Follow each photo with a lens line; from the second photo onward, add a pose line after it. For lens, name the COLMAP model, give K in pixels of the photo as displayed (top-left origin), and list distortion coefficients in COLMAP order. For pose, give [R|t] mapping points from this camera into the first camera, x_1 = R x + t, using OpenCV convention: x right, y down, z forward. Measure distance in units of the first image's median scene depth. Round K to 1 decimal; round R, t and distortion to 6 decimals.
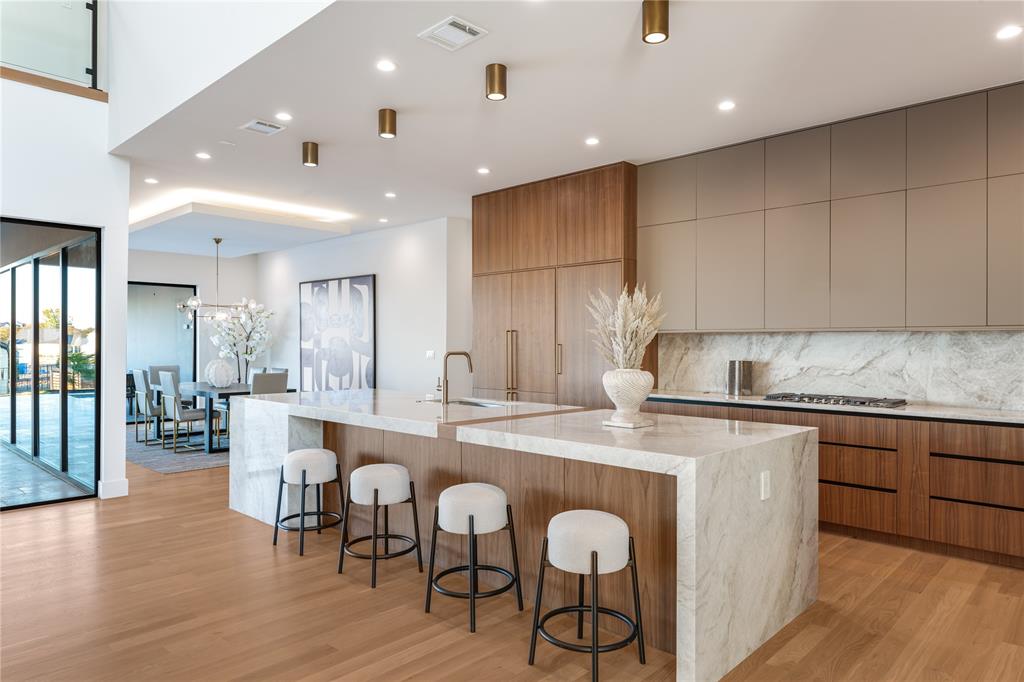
lens RADIAL K [[646.2, 0, 517.4], [0, 646.2, 342.6], [0, 0, 1]] dist [-0.001262, -0.000998]
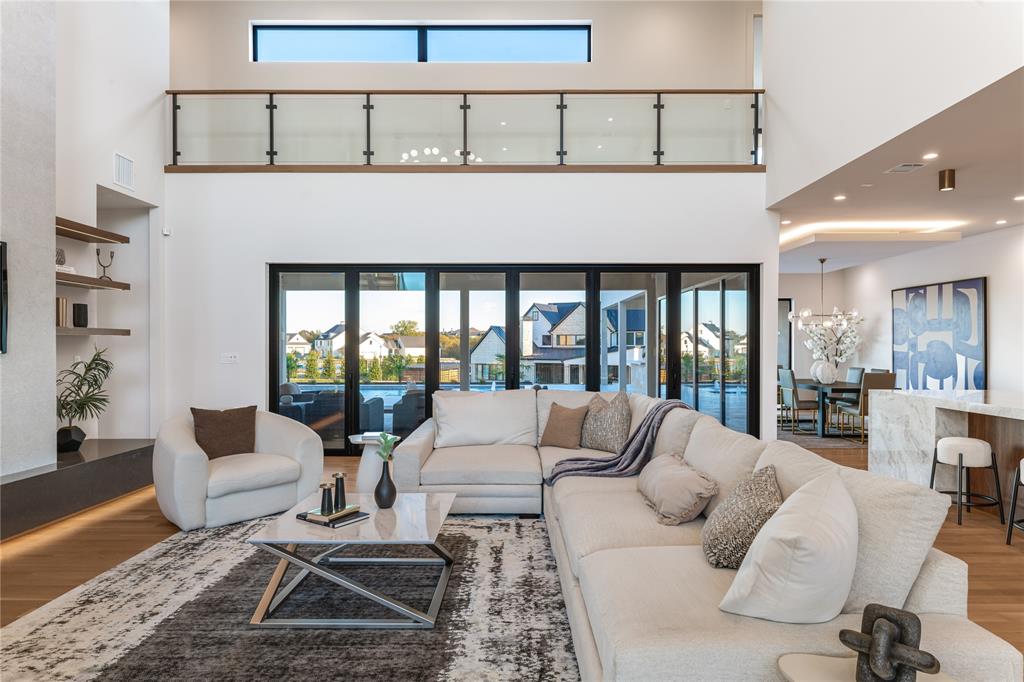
lens RADIAL K [[596.2, 0, 515.5], [0, 596.2, 347.6], [0, 0, 1]] dist [0.001100, -0.000652]
pose [[0.676395, 0.000202, -0.736539, -0.055213], [0.001361, 0.999998, 0.001524, 0.000422], [0.736538, -0.002033, 0.676393, -0.246782]]
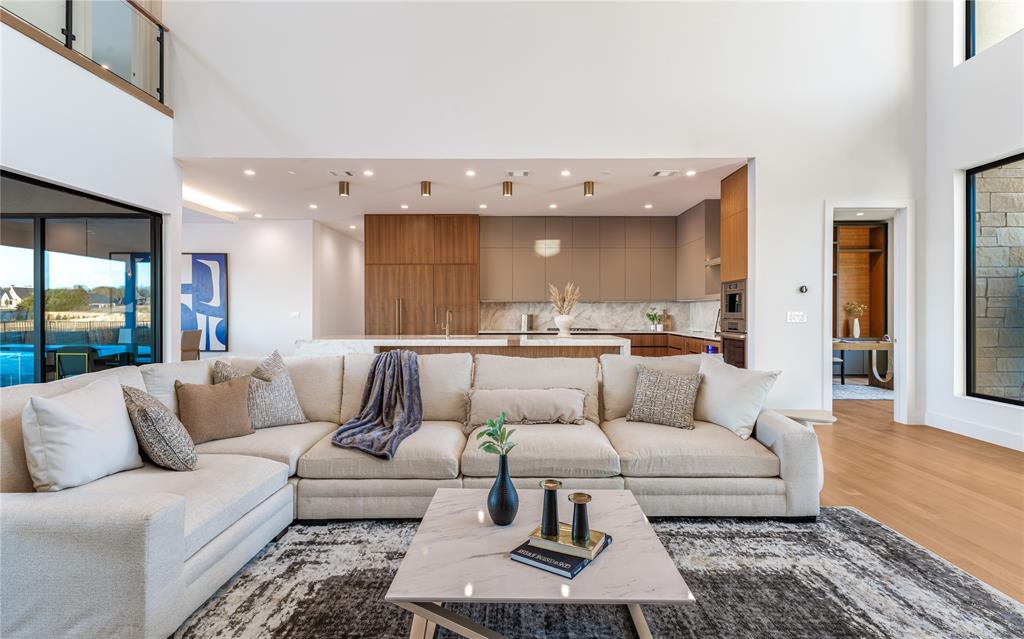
lens RADIAL K [[517.0, 0, 504.6], [0, 517.0, 310.1], [0, 0, 1]] dist [0.002273, -0.002069]
pose [[0.734985, 0.000382, 0.678083, -0.818608], [0.001702, 0.999996, -0.002408, 0.015696], [-0.678081, 0.002924, 0.734982, -0.202790]]
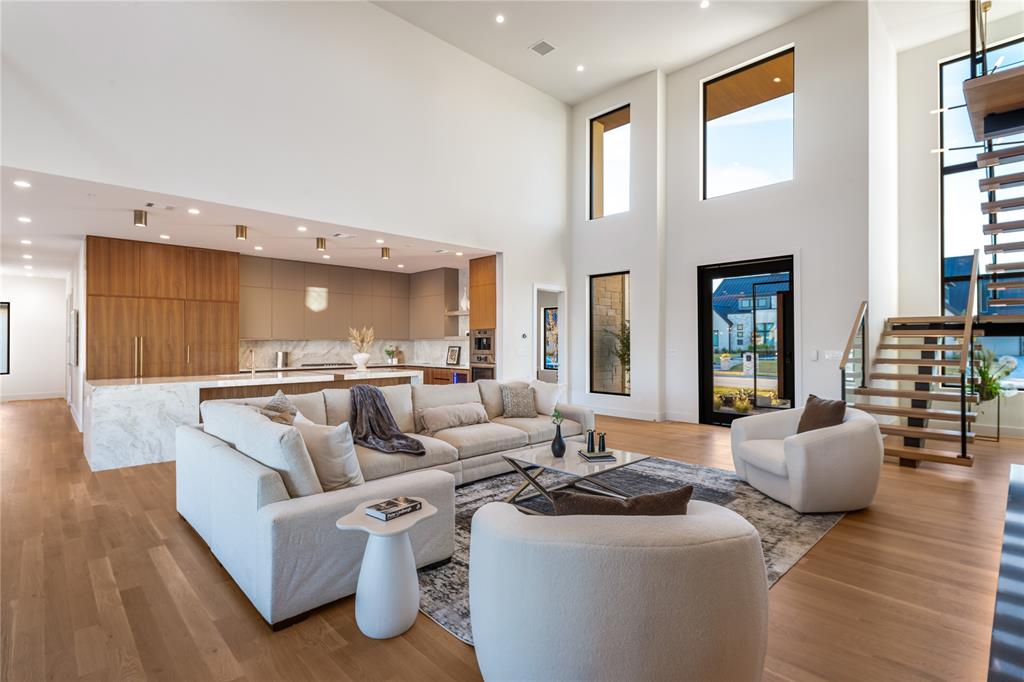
lens RADIAL K [[500.3, 0, 533.3], [0, 500.3, 336.7], [0, 0, 1]] dist [0.002787, -0.000270]
pose [[0.017219, 0.009977, 0.999802, -1.302282], [0.000843, 0.999950, -0.009993, -0.007325], [-0.999851, 0.001015, 0.017209, 0.078077]]
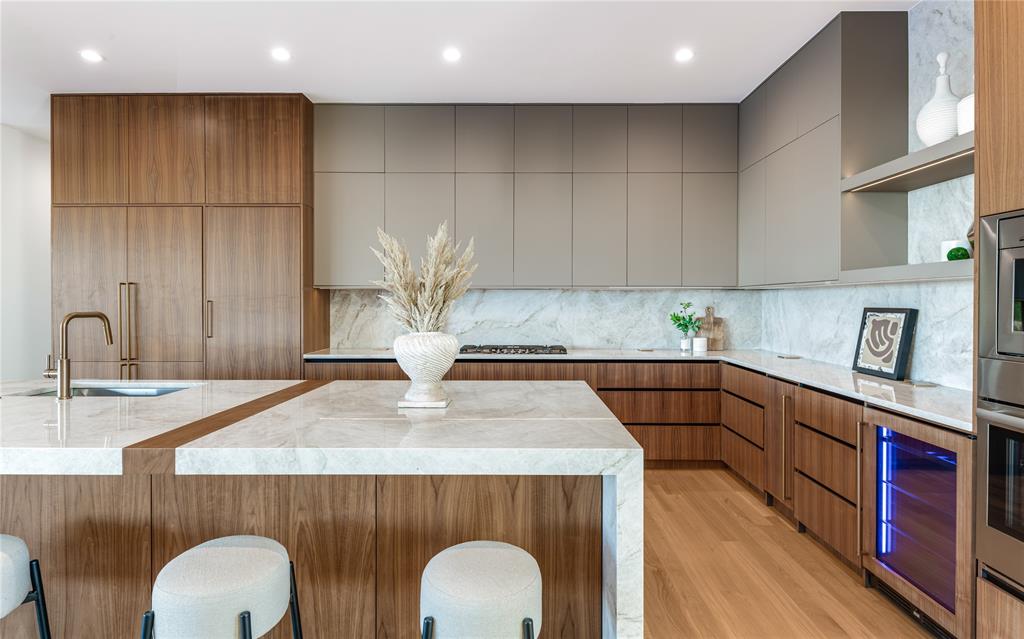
lens RADIAL K [[517.0, 0, 512.6], [0, 517.0, 304.3], [0, 0, 1]] dist [0.002273, -0.002069]
pose [[0.730656, -0.005458, 0.682724, -0.106446], [-0.000719, 0.999961, 0.008764, 0.001178], [-0.682746, -0.006894, 0.730623, 0.275870]]
